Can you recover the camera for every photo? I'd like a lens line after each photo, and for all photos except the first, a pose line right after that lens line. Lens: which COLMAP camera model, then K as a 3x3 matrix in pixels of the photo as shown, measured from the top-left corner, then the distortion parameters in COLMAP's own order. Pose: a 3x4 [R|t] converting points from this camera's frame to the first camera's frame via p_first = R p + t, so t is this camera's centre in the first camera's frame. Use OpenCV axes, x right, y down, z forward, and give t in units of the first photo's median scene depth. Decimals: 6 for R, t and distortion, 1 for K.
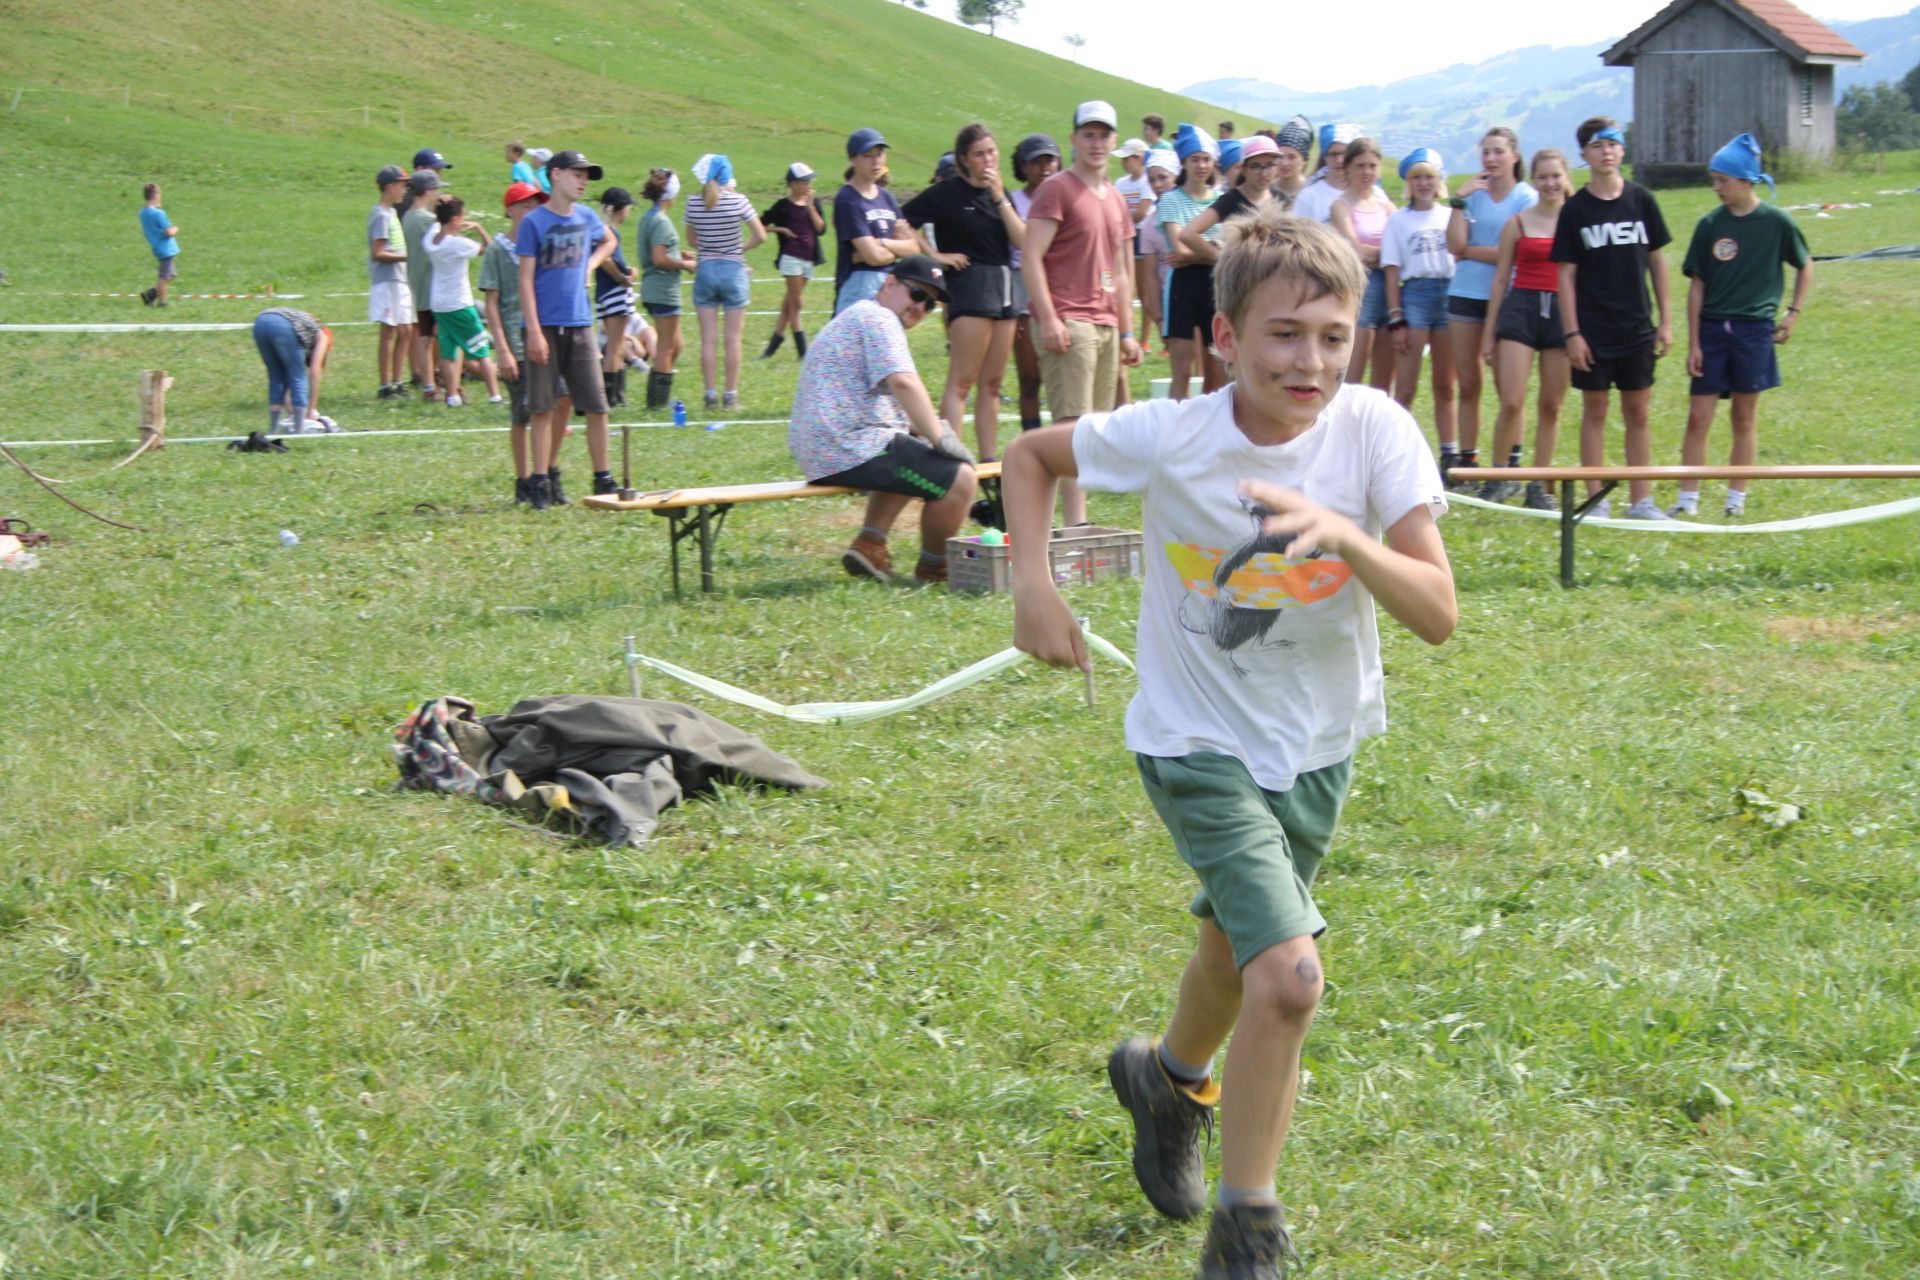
lens RADIAL K [[4917.7, 0, 956.0], [0, 4917.7, 641.5], [0, 0, 1]] dist [0.173006, 0.000000]
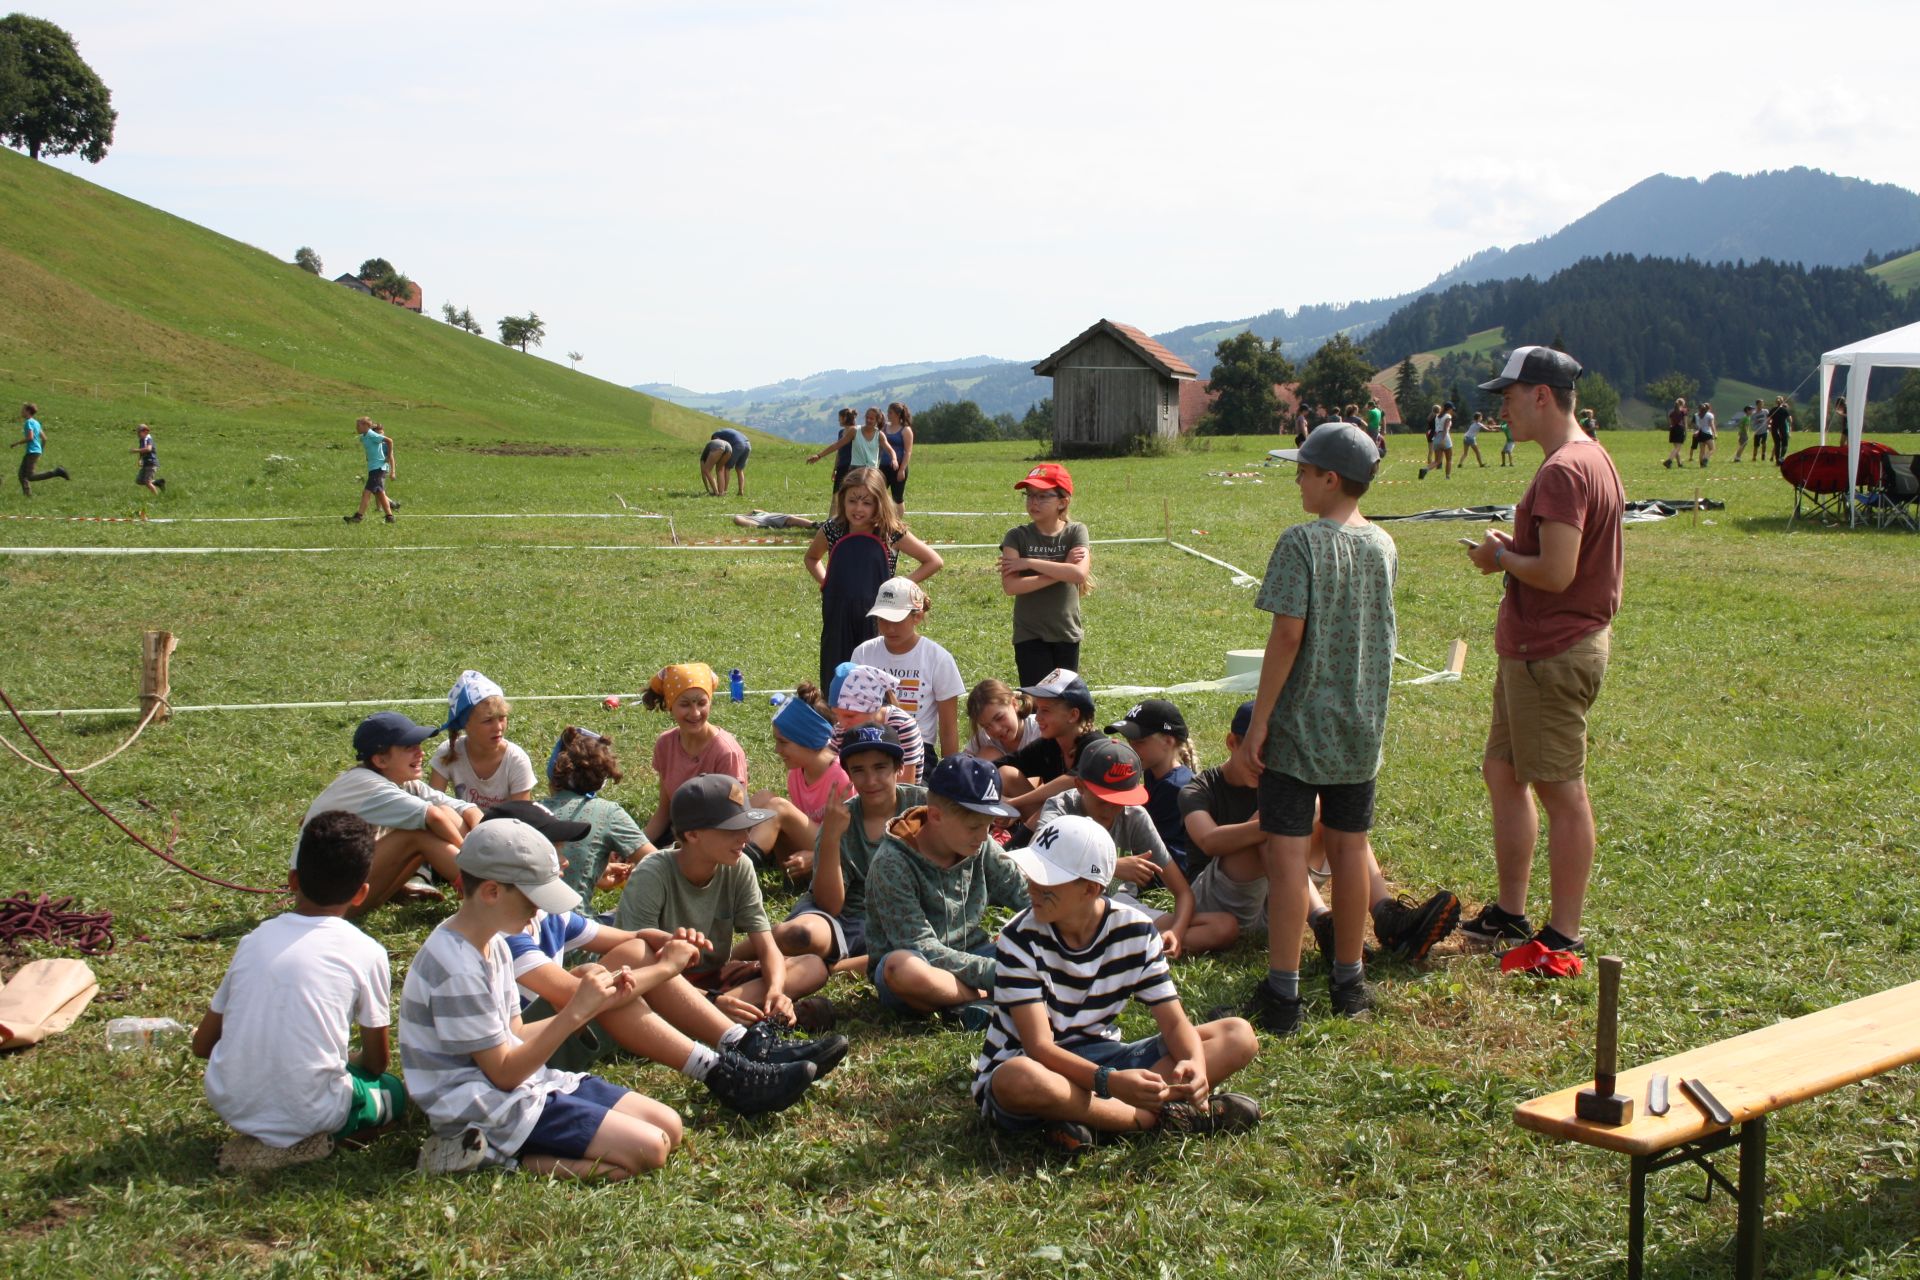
lens RADIAL K [[2887.6, 0, 968.6], [0, 2887.6, 638.2], [0, 0, 1]] dist [0.023951, 0.000000]
pose [[0.985411, 0.012829, 0.169705, -0.034636], [-0.008234, 0.999581, -0.027752, -0.013062], [-0.169990, 0.025950, 0.985104, 0.149798]]
